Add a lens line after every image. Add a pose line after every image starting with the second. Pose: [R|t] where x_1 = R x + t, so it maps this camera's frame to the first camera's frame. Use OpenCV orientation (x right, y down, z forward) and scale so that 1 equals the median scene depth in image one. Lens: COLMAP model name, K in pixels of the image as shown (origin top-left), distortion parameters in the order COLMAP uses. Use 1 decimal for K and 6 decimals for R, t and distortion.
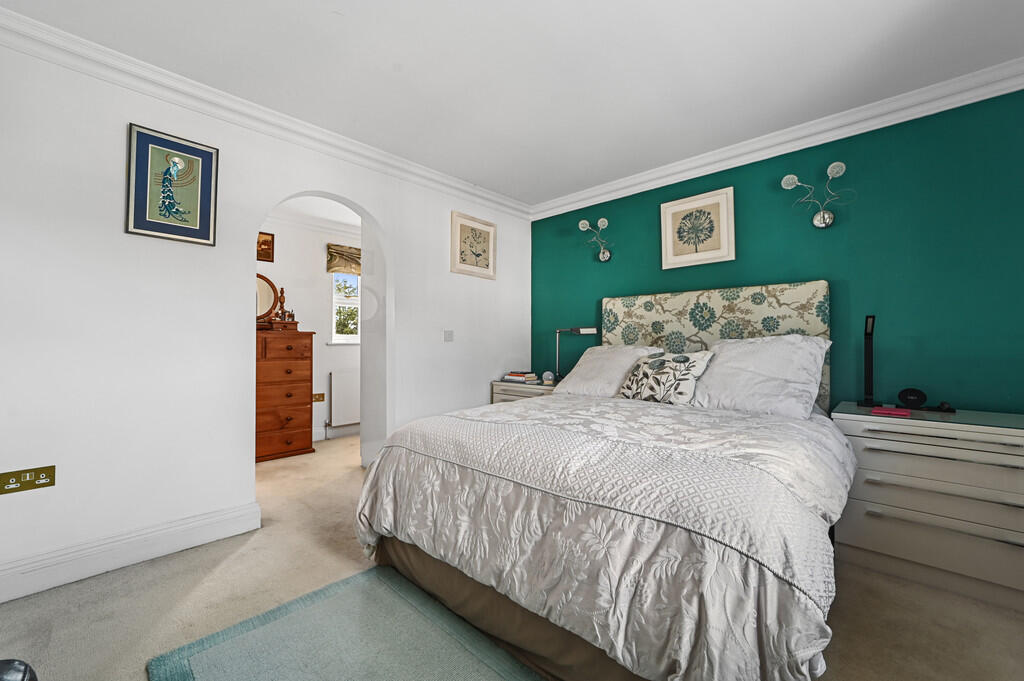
lens RADIAL K [[398.9, 0, 512.3], [0, 398.9, 343.6], [0, 0, 1]] dist [-0.022712, 0.001835]
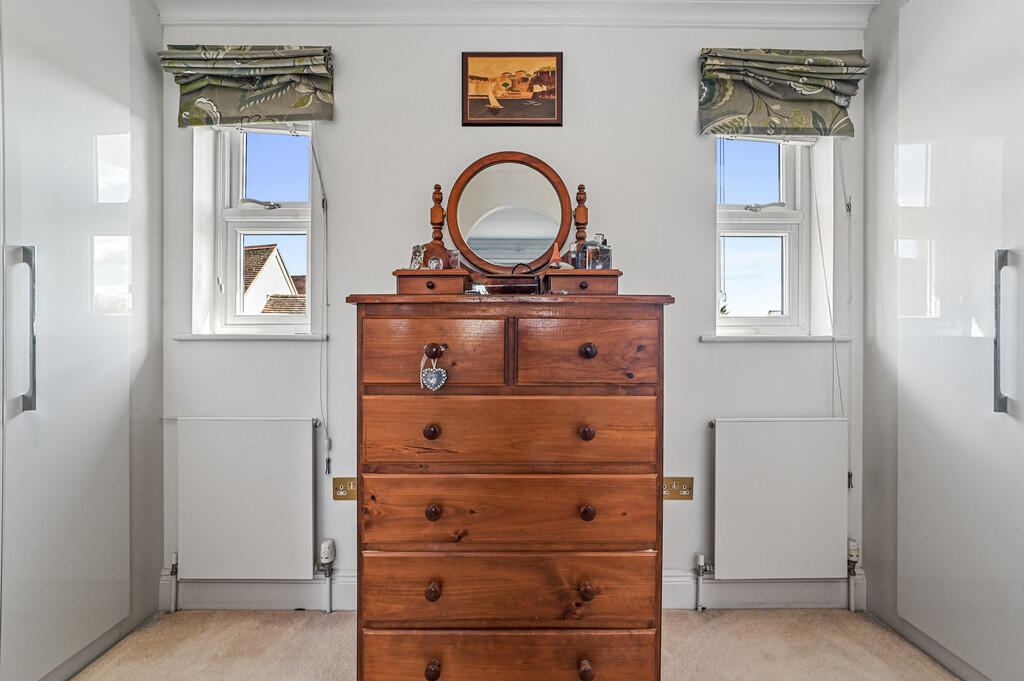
lens RADIAL K [[398.9, 0, 510.5], [0, 398.9, 343.0], [0, 0, 1]] dist [-0.022712, 0.001835]
pose [[0.679824, -0.002683, -0.733370, -0.357904], [0.001869, 0.999996, -0.001926, 0.004960], [0.733373, -0.000061, 0.679827, 0.702838]]
